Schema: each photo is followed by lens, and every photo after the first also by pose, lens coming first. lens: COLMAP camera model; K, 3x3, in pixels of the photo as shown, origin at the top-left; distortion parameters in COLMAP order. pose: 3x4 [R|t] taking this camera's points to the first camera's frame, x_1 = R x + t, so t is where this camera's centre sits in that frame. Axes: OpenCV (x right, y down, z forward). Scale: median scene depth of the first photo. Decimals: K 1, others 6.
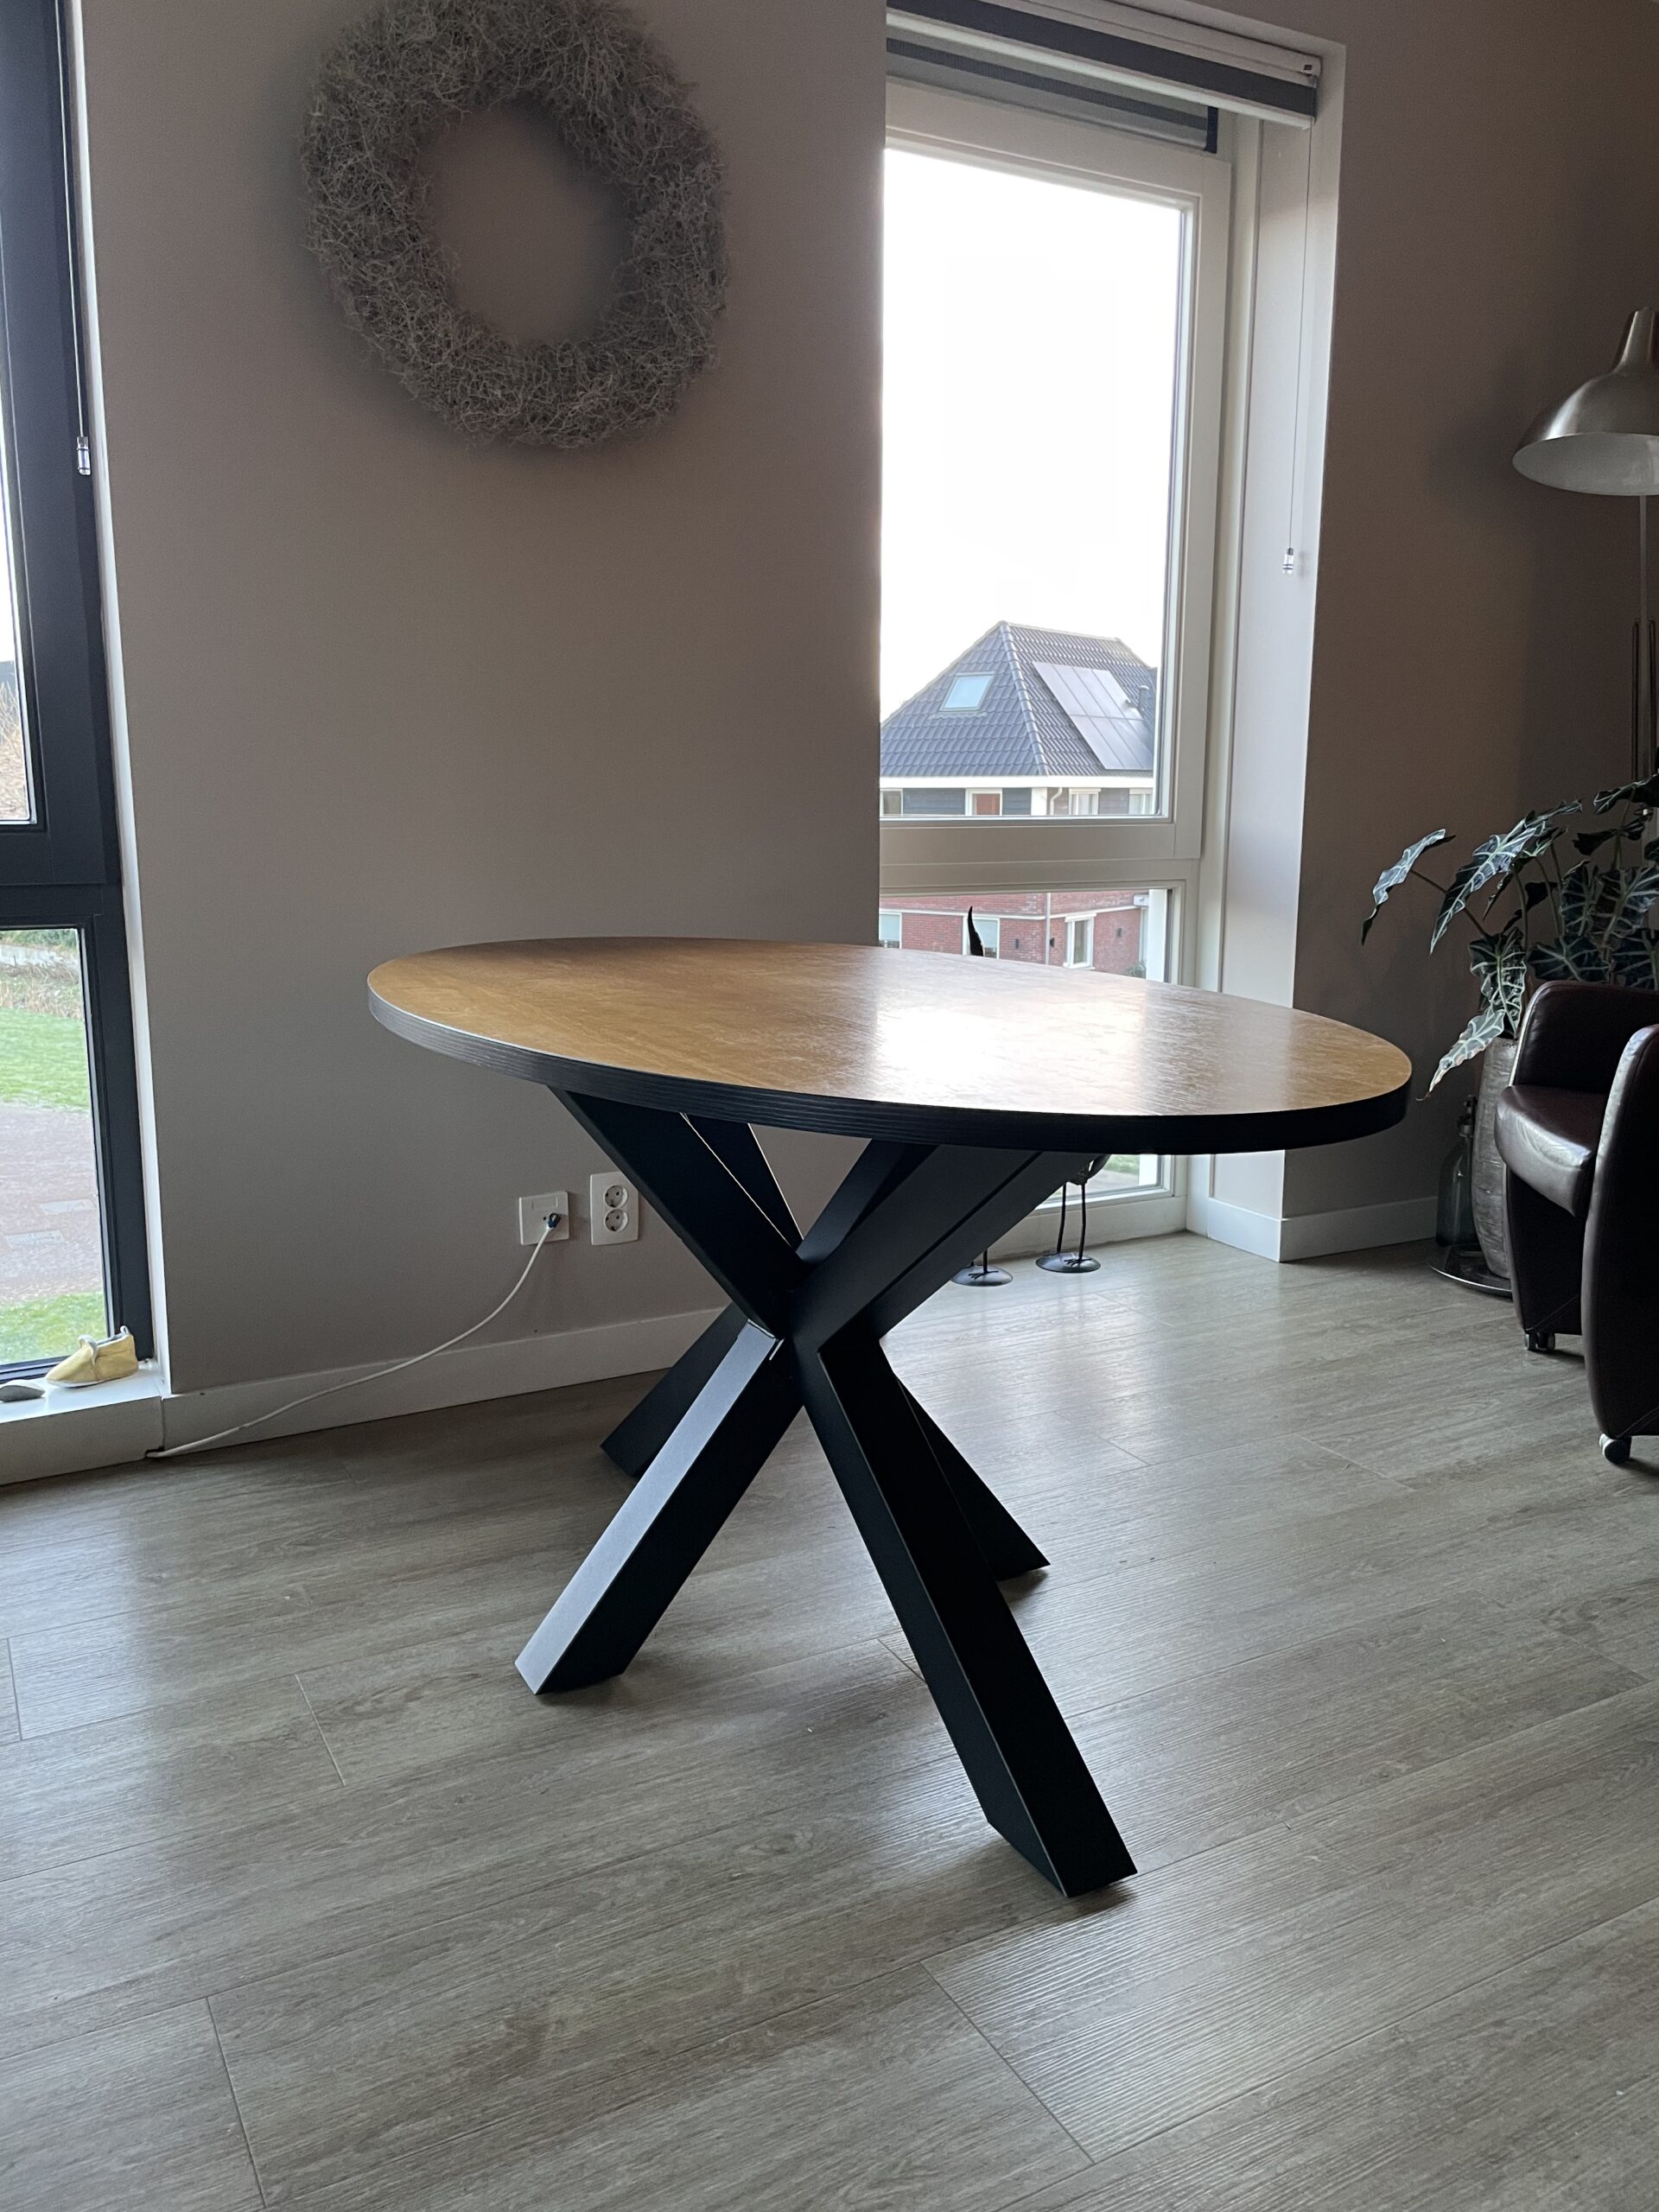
lens RADIAL K [[1647.6, 0, 829.5], [0, 1647.6, 1106.0], [0, 0, 1]] dist [0.099473, -0.126522]
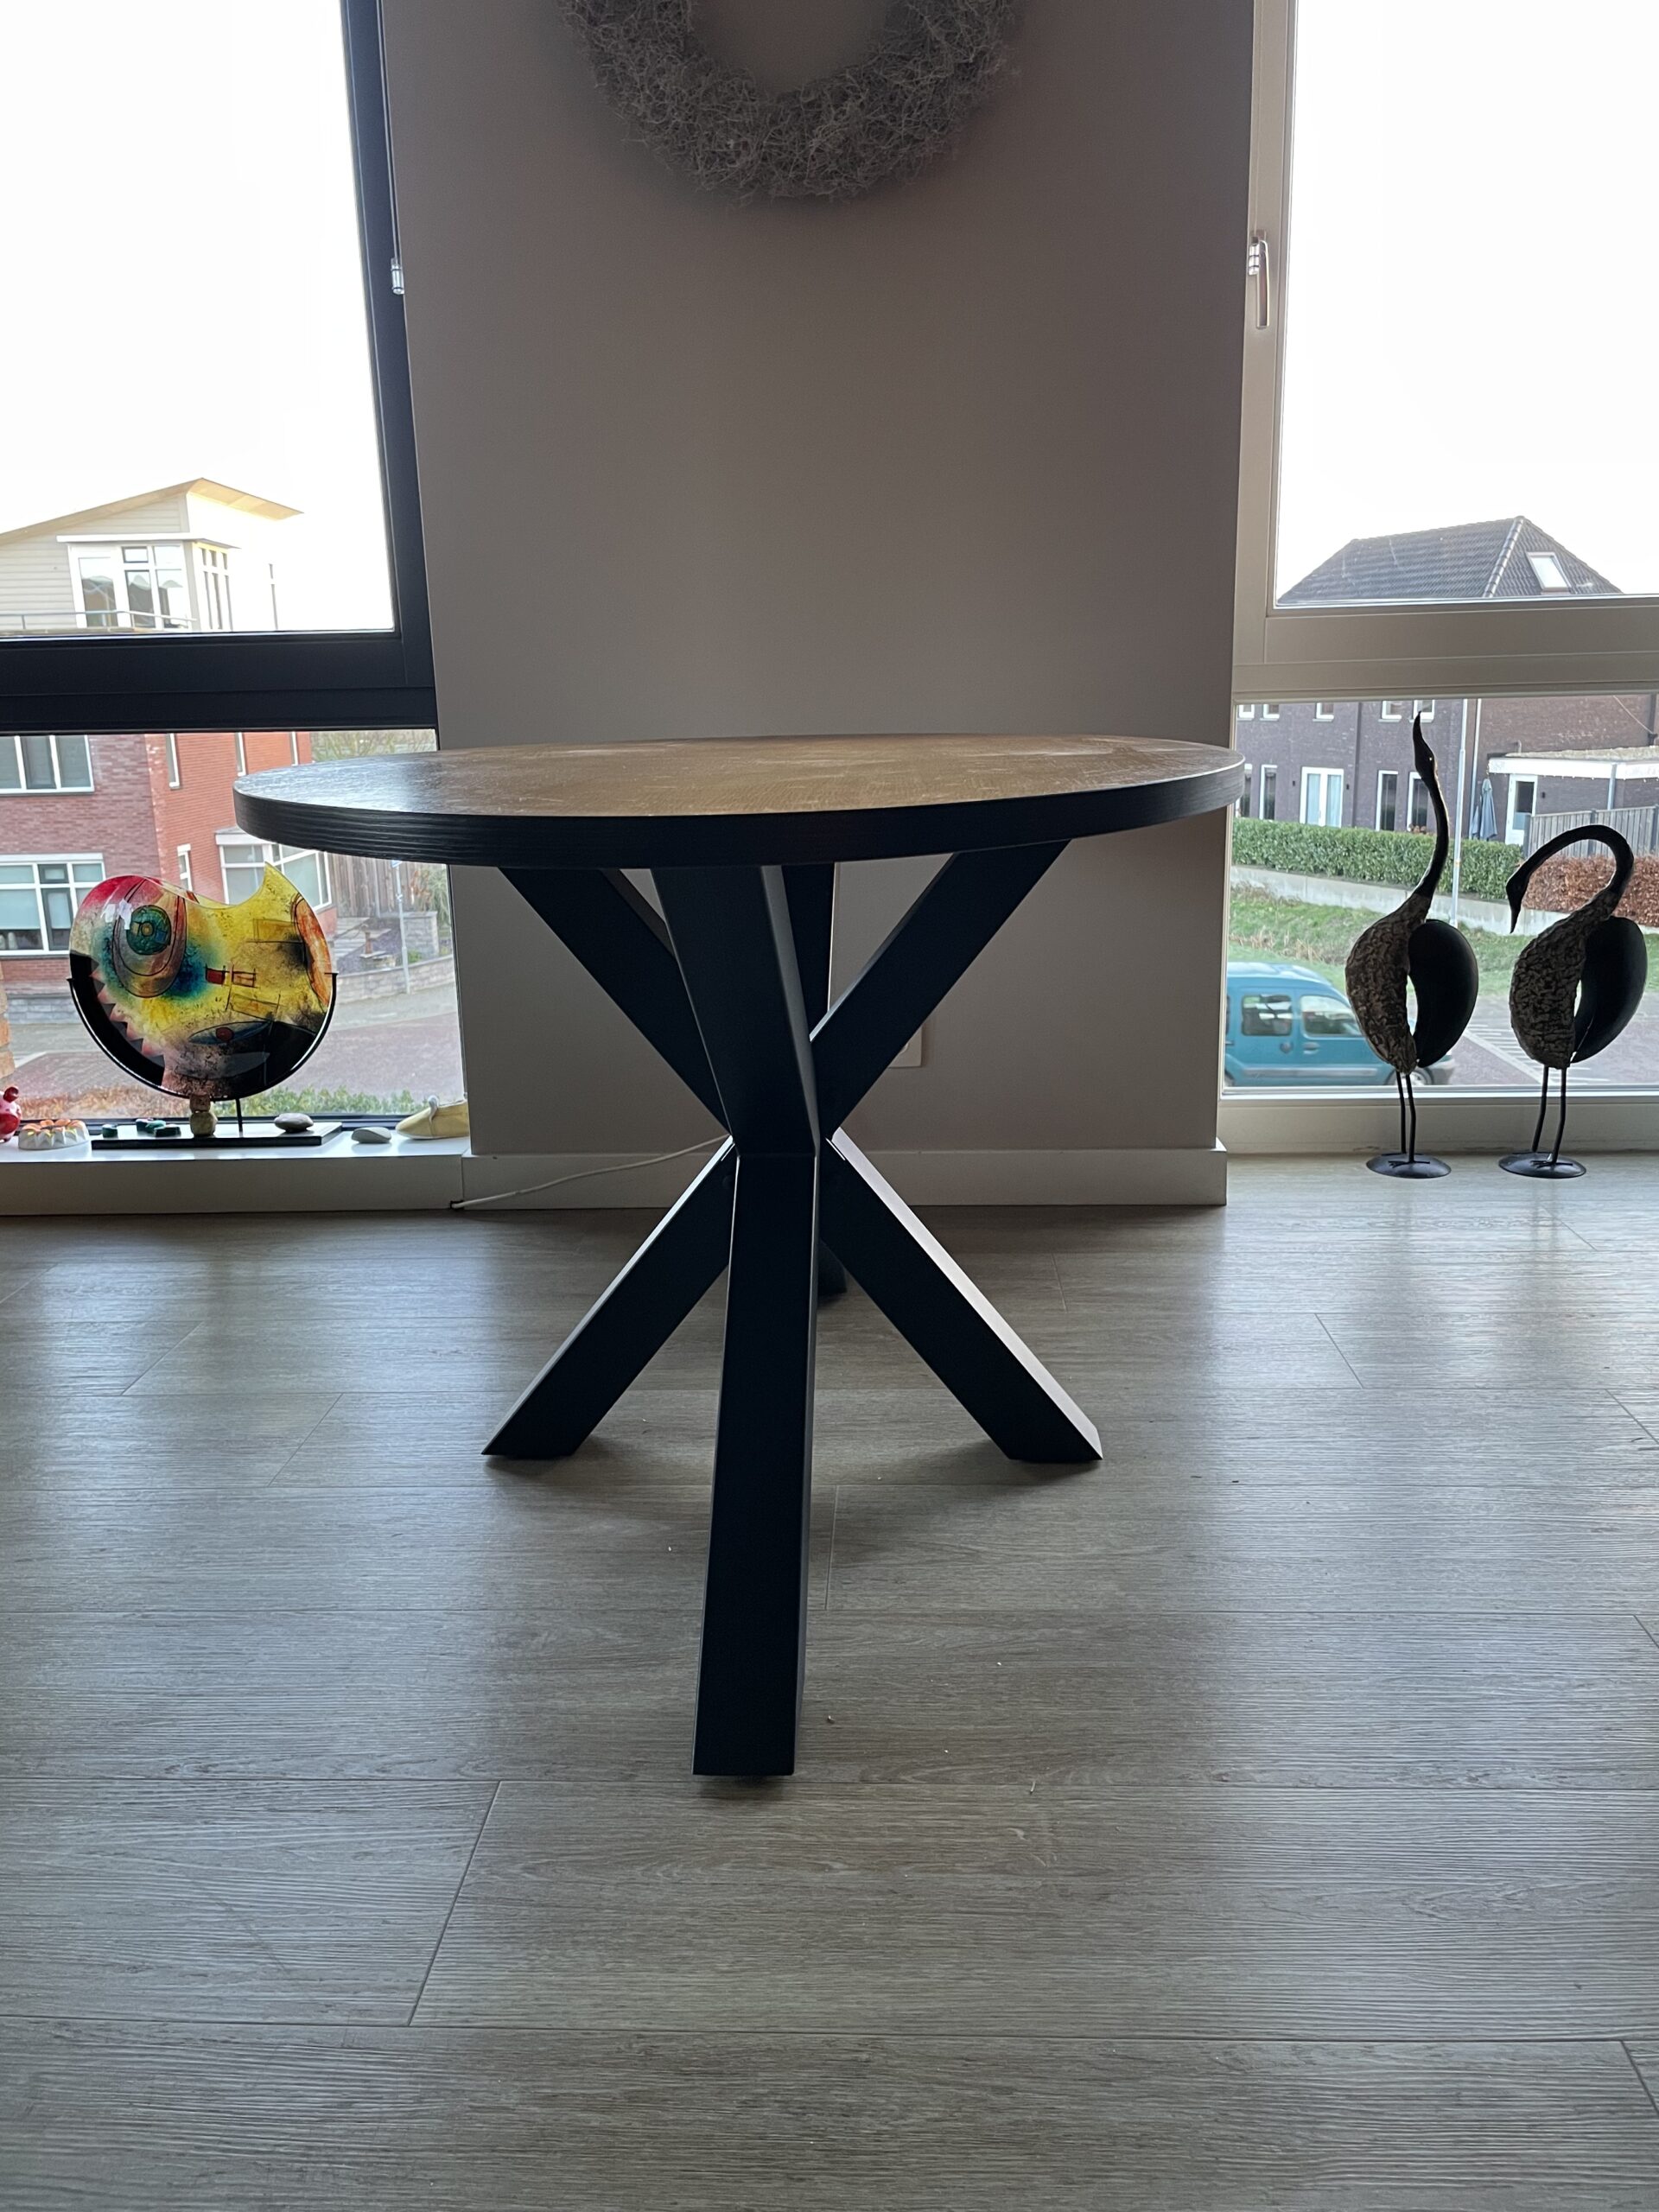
lens RADIAL K [[1647.6, 0, 829.5], [0, 1647.6, 1106.0], [0, 0, 1]] dist [0.099473, -0.126522]
pose [[0.857491, 0.104252, -0.503826, 0.357082], [-0.070217, 0.993806, 0.086131, 0.028481], [0.509685, -0.038479, 0.859500, 0.174453]]
